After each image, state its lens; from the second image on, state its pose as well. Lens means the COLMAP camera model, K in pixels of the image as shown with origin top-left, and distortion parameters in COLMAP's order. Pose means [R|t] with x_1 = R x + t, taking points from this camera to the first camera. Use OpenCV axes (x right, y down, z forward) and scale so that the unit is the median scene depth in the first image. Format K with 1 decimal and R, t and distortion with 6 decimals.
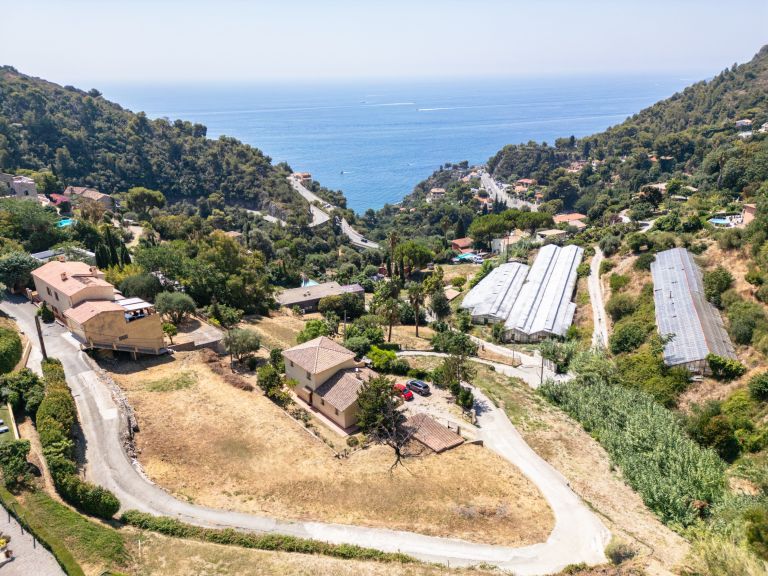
lens RADIAL K [[535.2, 0, 383.3], [0, 535.2, 288.8], [0, 0, 1]] dist [0.066050, -0.056632]
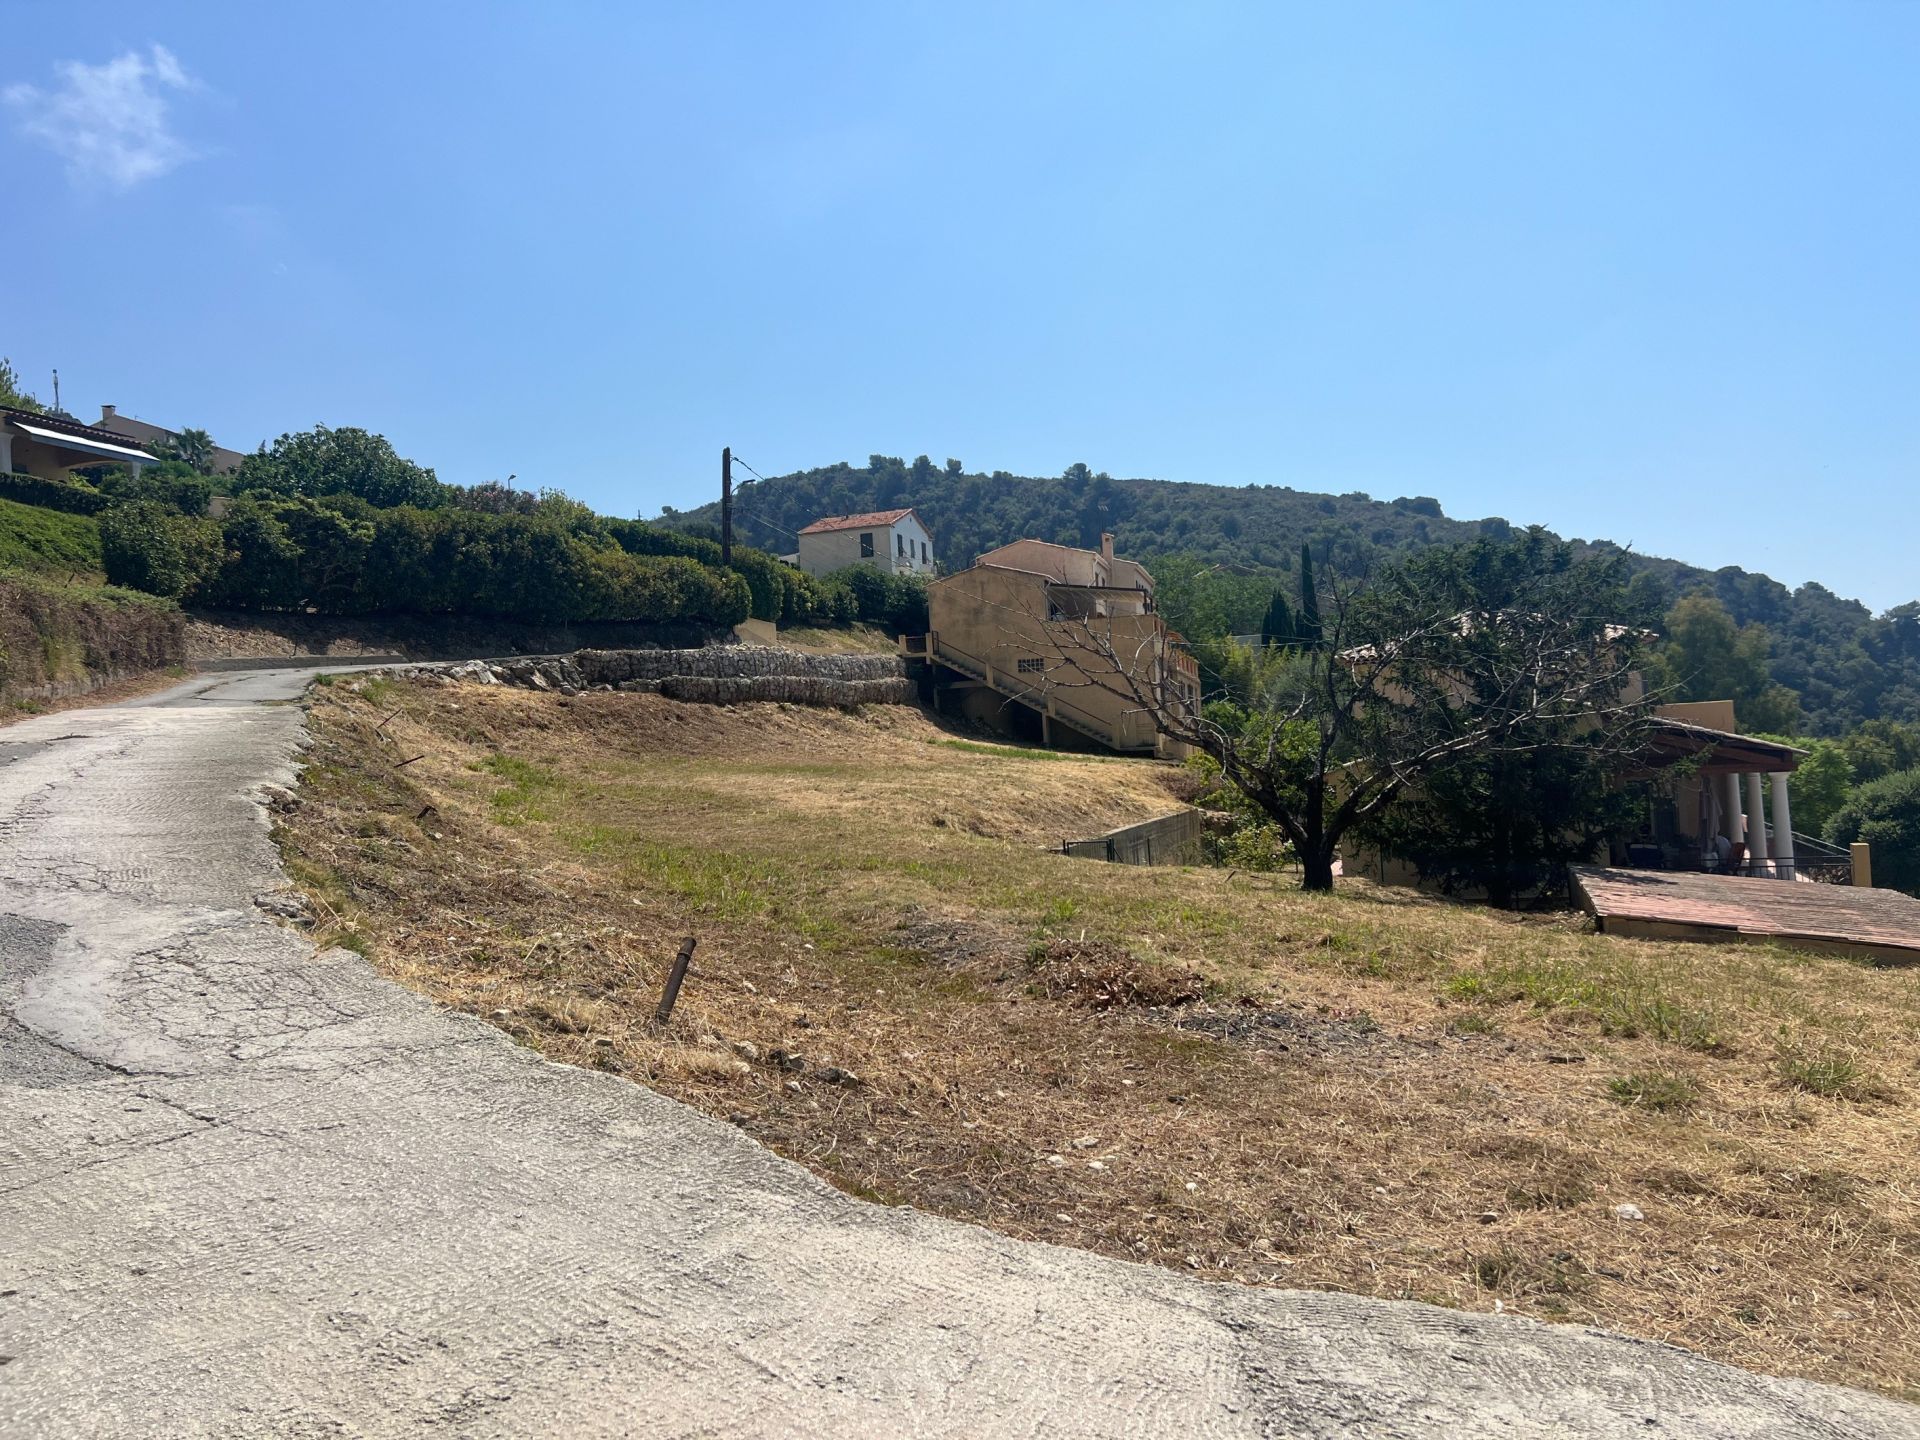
lens RADIAL K [[1434.0, 0, 952.3], [0, 1434.0, 719.3], [0, 0, 1]] dist [0.011979, -0.003516]
pose [[0.466754, -0.032261, -0.883798, 0.164510], [-0.285378, 0.940383, -0.185041, 0.202737], [0.837078, 0.338585, 0.429721, 0.436478]]
